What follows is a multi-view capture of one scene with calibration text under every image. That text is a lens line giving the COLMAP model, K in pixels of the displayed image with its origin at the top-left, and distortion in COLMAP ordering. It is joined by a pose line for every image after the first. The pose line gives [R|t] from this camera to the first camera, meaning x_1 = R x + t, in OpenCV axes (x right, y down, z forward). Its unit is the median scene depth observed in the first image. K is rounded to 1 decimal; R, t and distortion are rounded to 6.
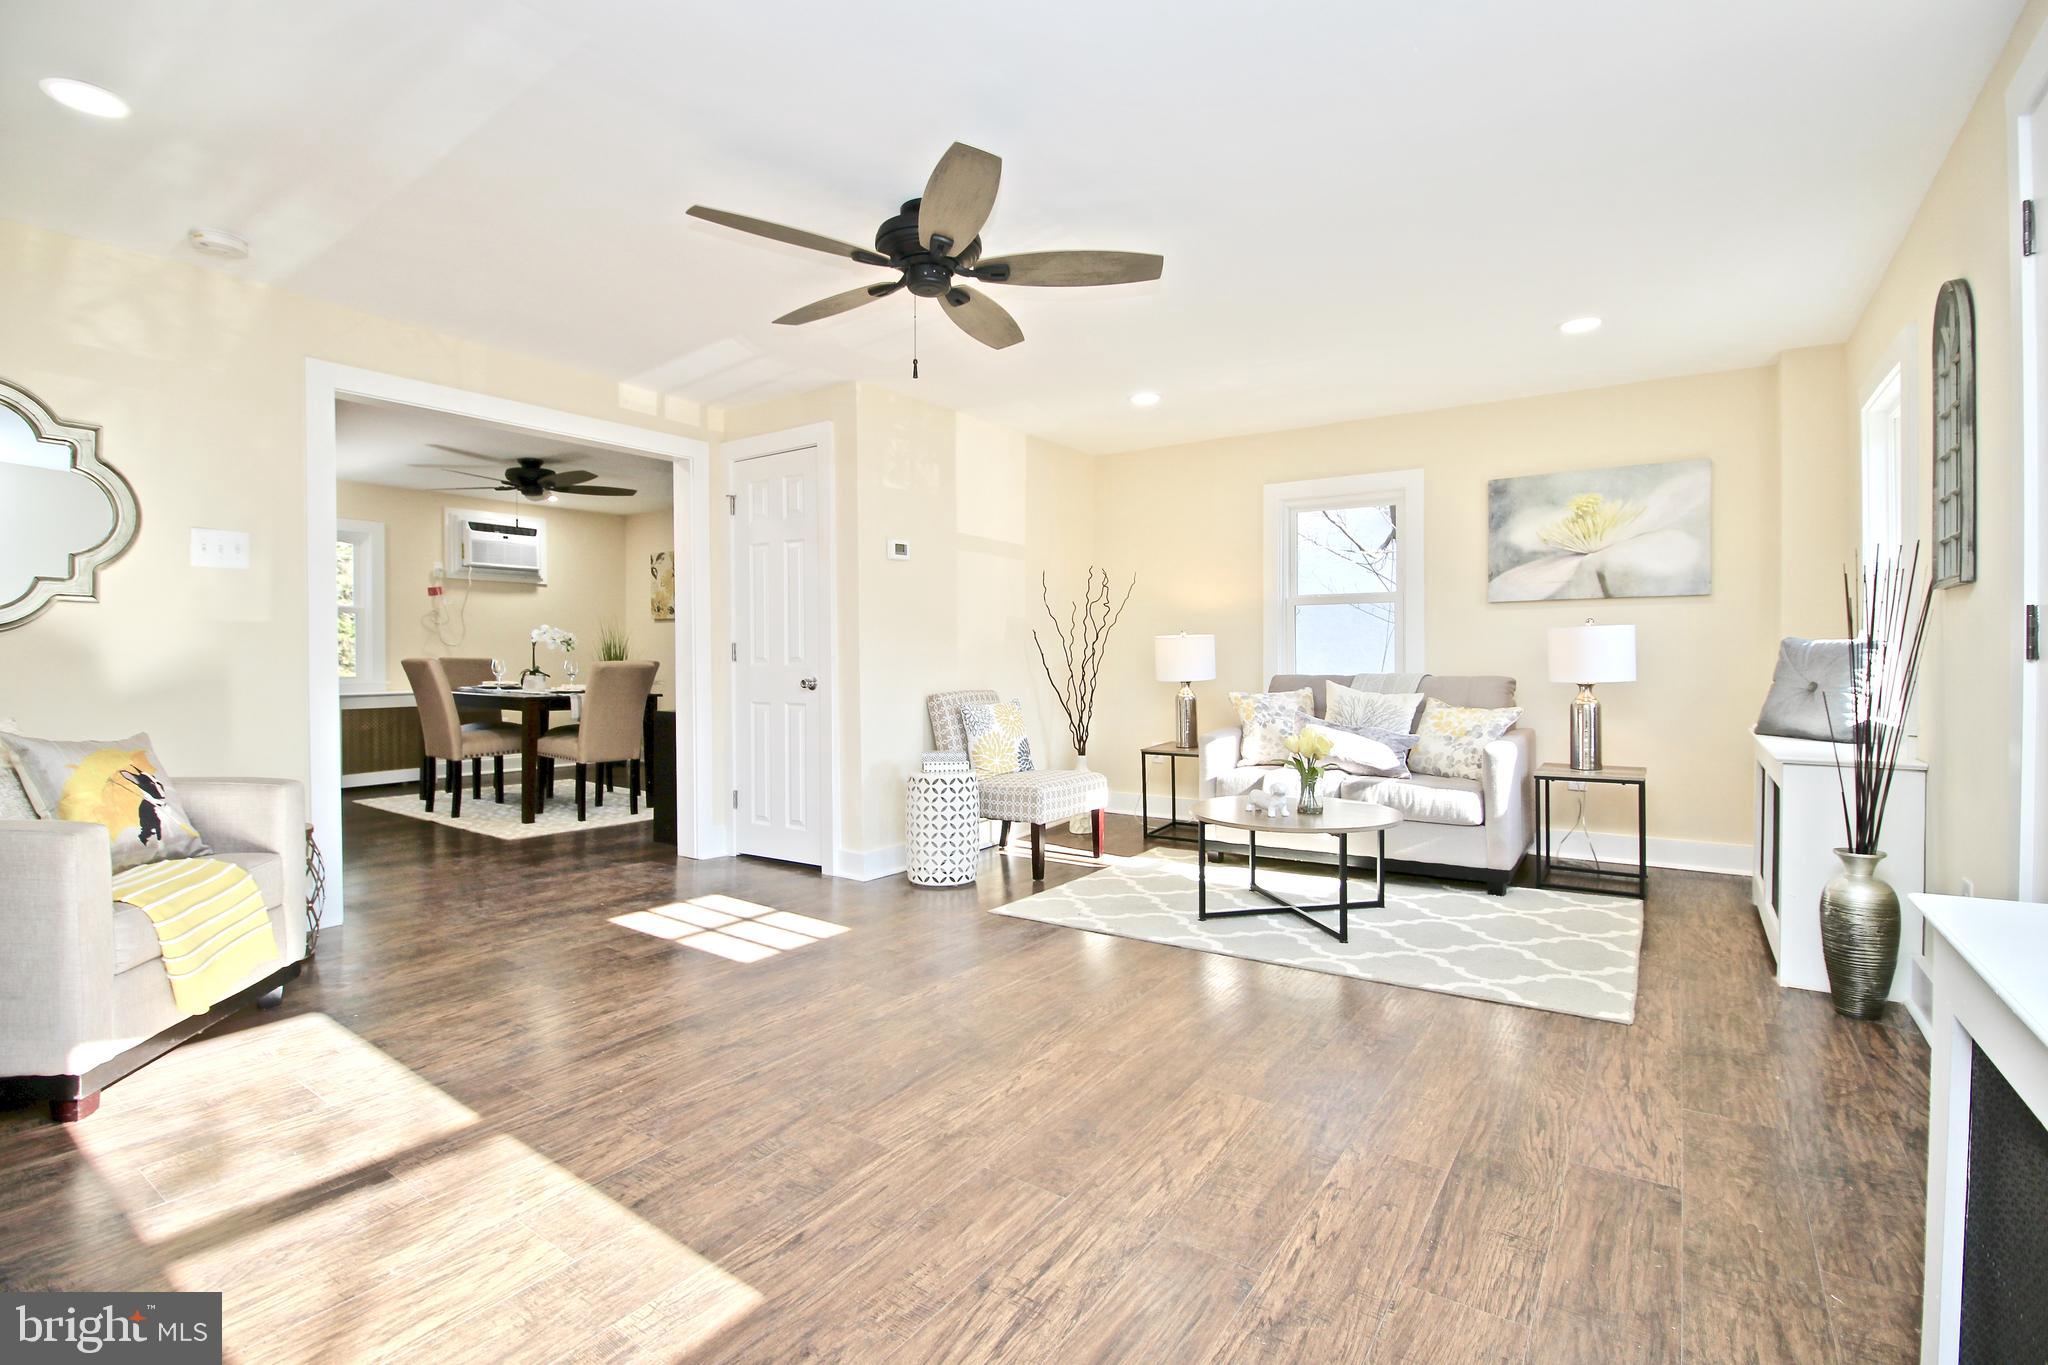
lens RADIAL K [[944.7, 0, 1018.8], [0, 944.7, 665.6], [0, 0, 1]] dist [-0.000893, -0.012590]
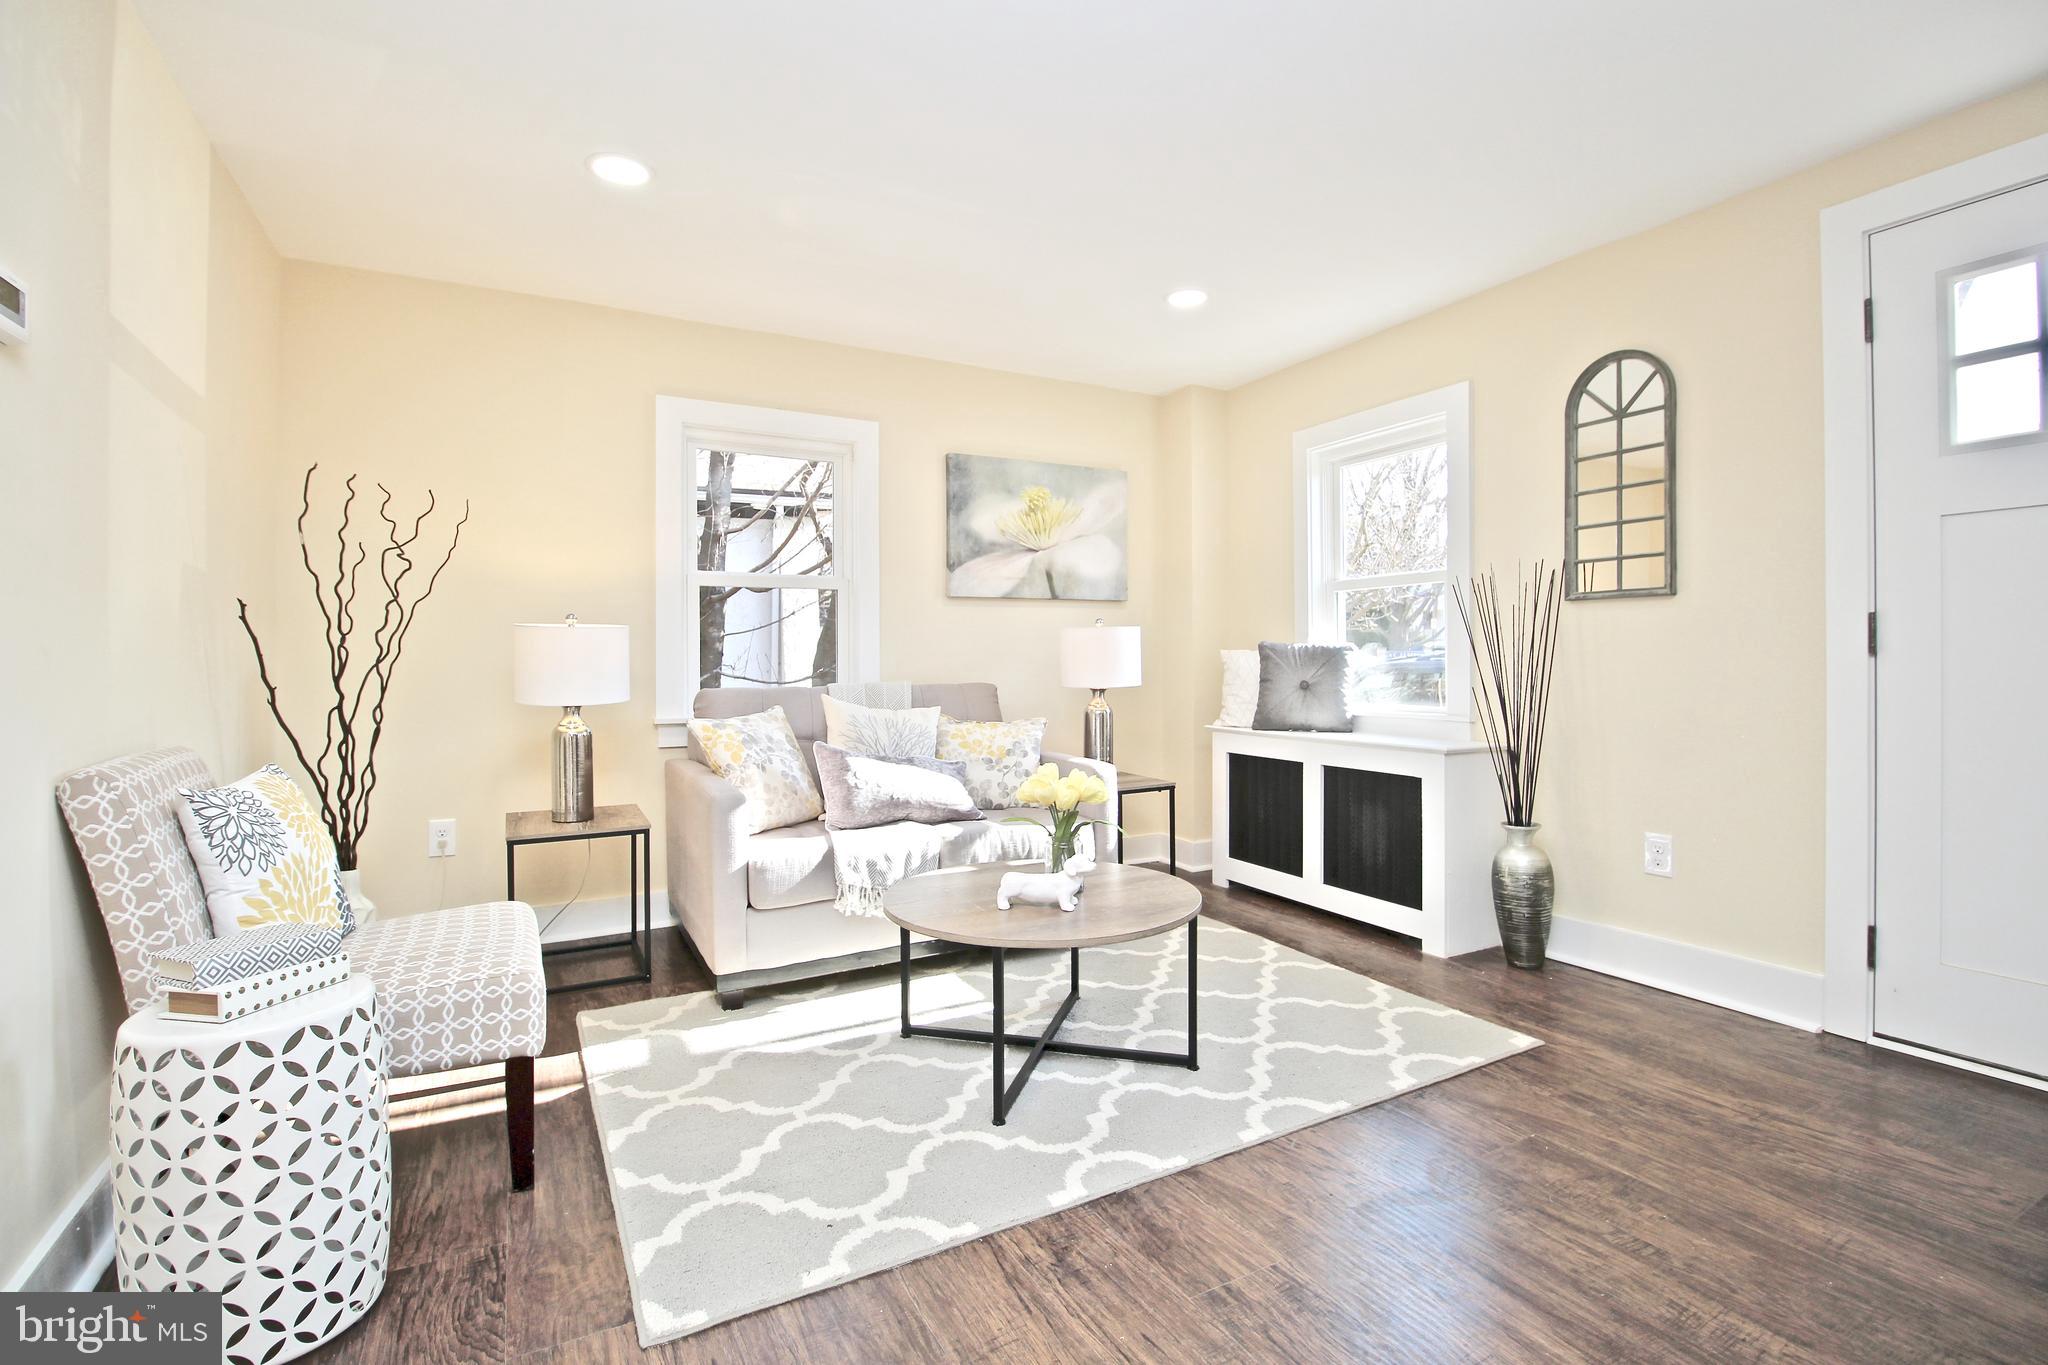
lens RADIAL K [[944.7, 0, 1018.8], [0, 944.7, 665.6], [0, 0, 1]] dist [-0.000893, -0.012590]
pose [[0.454089, -0.003455, 0.890950, -0.248611], [0.014268, 0.999892, -0.003394, -0.001323], [-0.890842, 0.014253, 0.454089, 0.599288]]
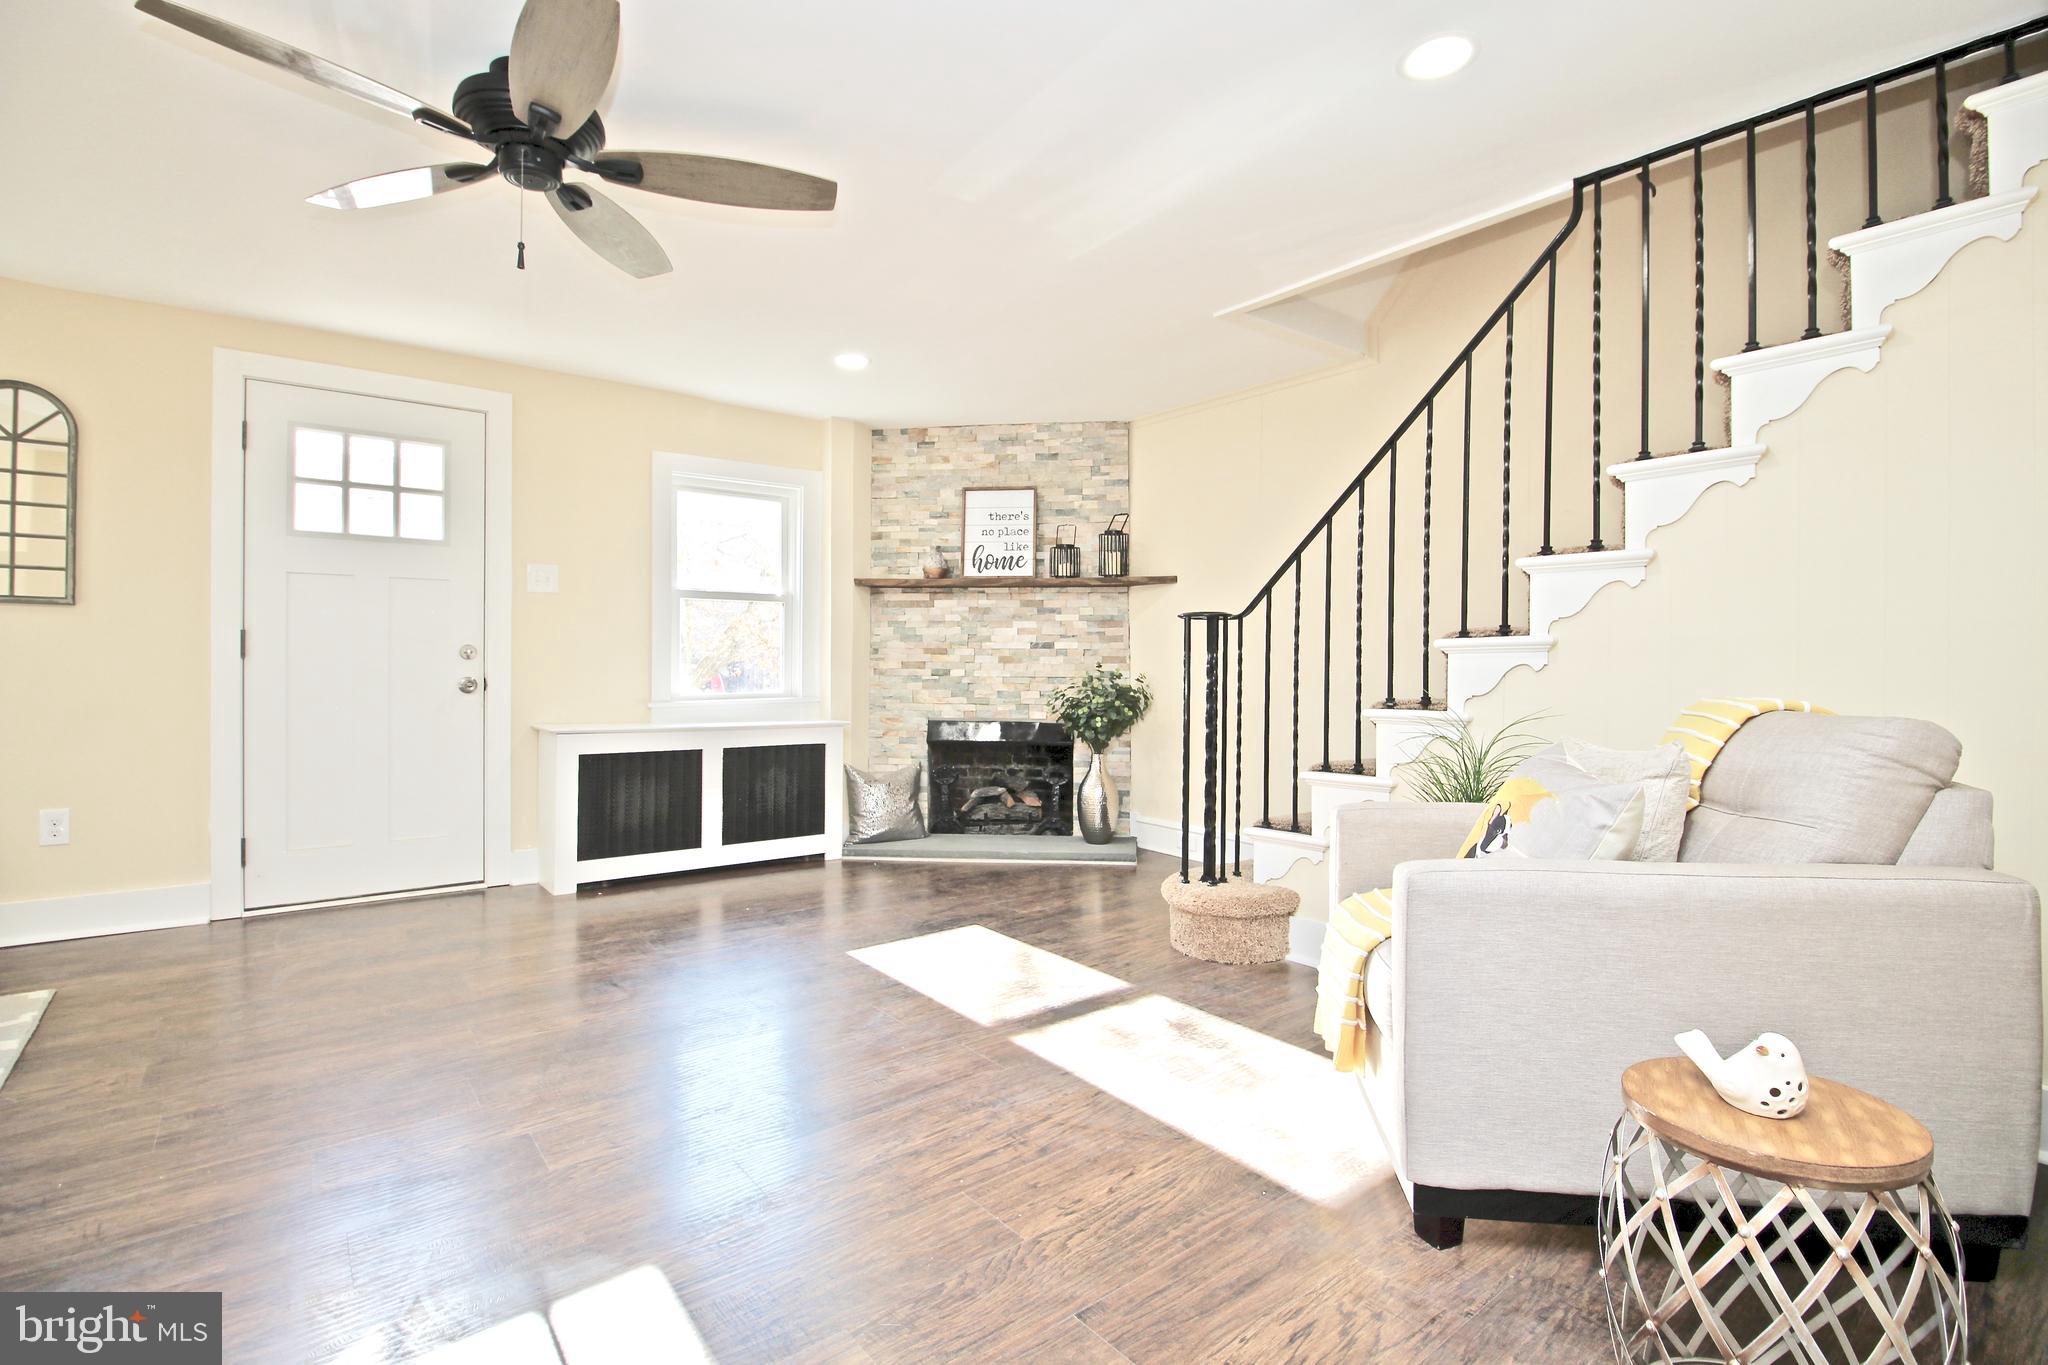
lens RADIAL K [[944.7, 0, 1018.8], [0, 944.7, 665.6], [0, 0, 1]] dist [-0.000893, -0.012590]
pose [[-0.956895, -0.007097, 0.290348, -0.440473], [-0.004194, 0.999935, 0.010620, -0.007223], [-0.290405, 0.008945, -0.956862, 1.019297]]
